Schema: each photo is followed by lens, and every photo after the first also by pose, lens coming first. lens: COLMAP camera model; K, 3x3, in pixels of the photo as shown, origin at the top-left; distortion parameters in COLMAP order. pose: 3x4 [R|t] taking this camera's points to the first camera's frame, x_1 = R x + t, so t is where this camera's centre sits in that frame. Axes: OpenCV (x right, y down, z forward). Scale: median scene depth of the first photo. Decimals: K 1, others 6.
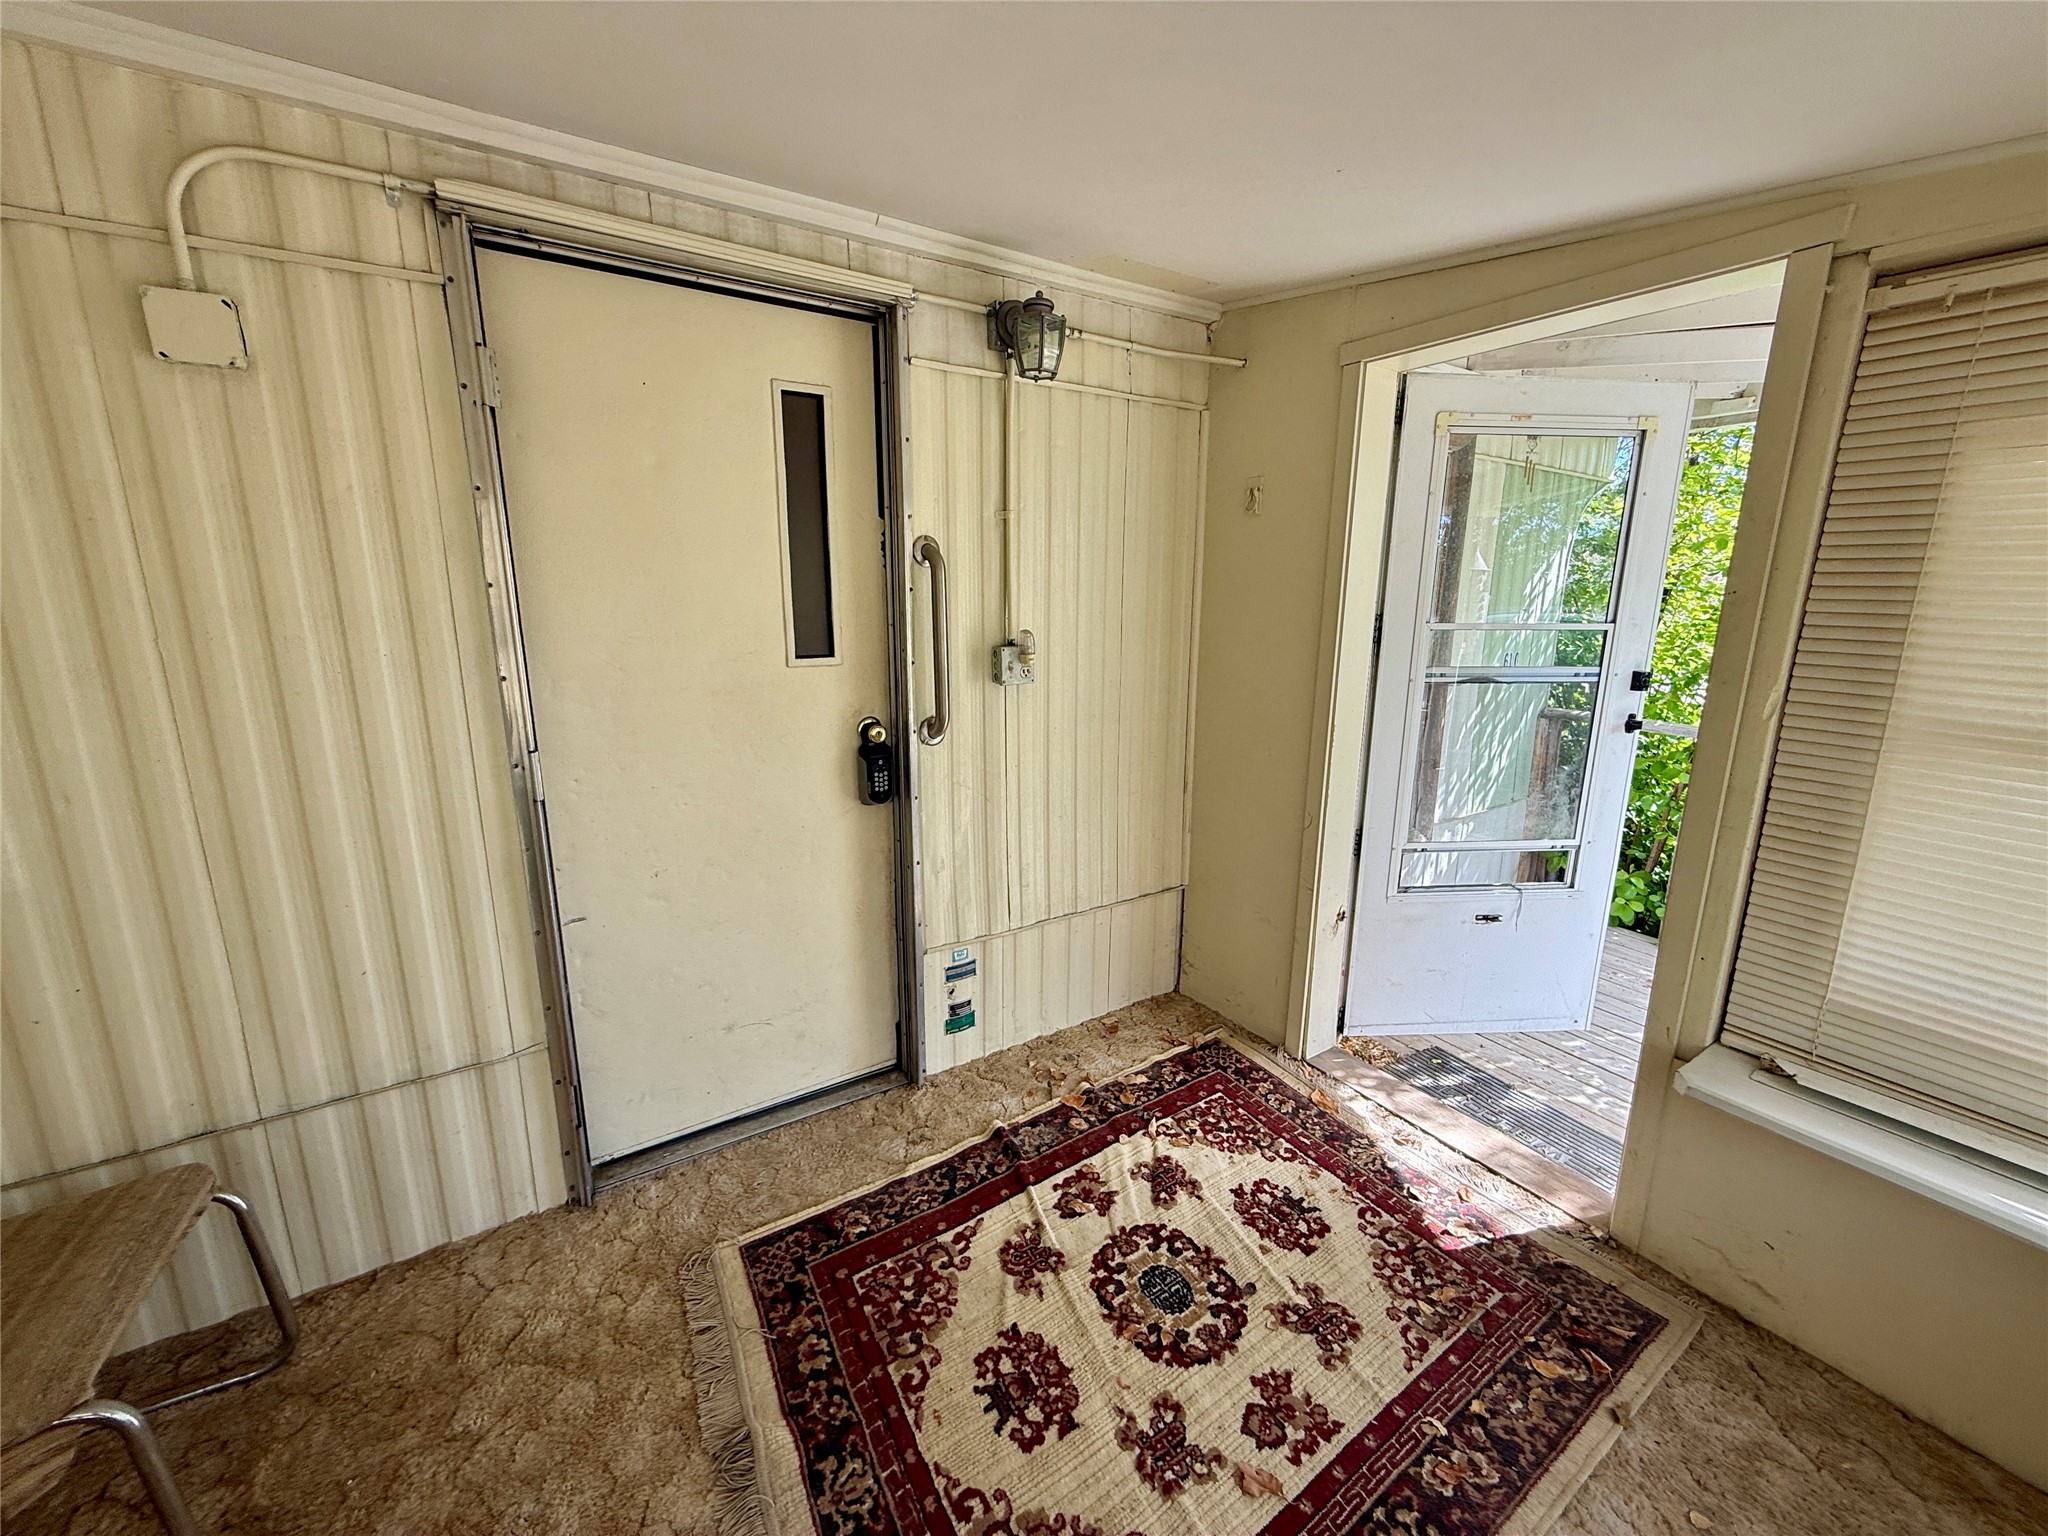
lens RADIAL K [[815.9, 0, 1024.1], [0, 815.9, 761.1], [0, 0, 1]] dist [-0.001513, 0.000875]
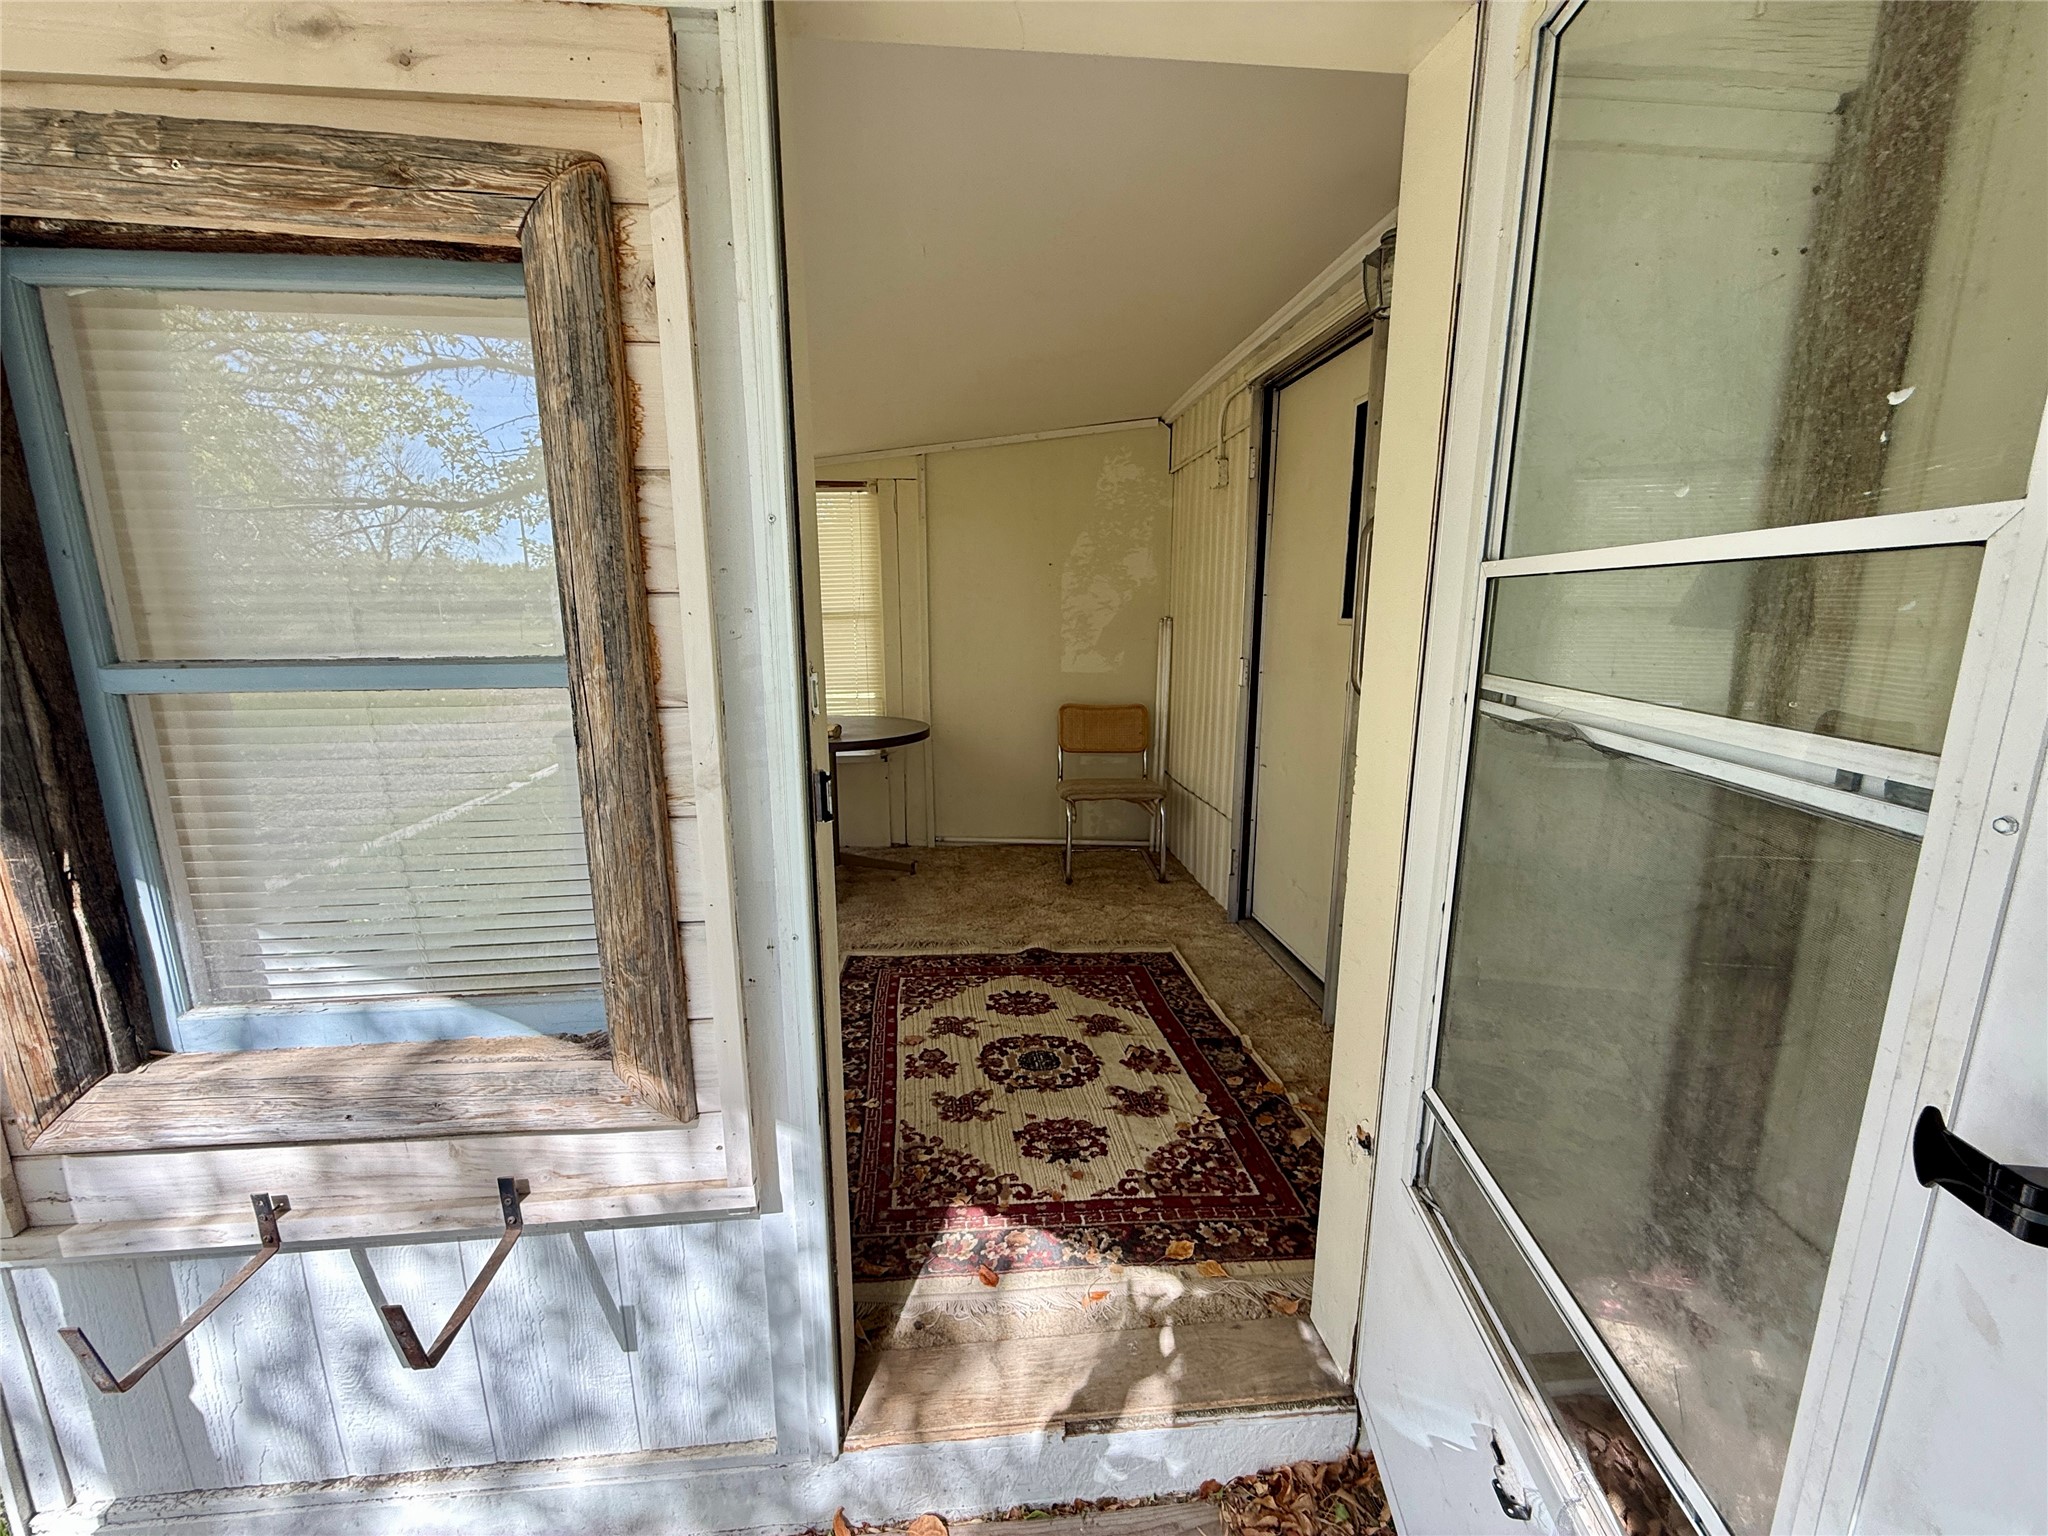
lens RADIAL K [[815.9, 0, 1015.8], [0, 815.9, 773.5], [0, 0, 1]] dist [-0.001513, 0.000875]
pose [[-0.459266, 0.174168, -0.871057, 1.330392], [-0.185416, 0.940195, 0.285753, -0.204080], [0.868732, 0.292745, -0.399506, 1.391910]]
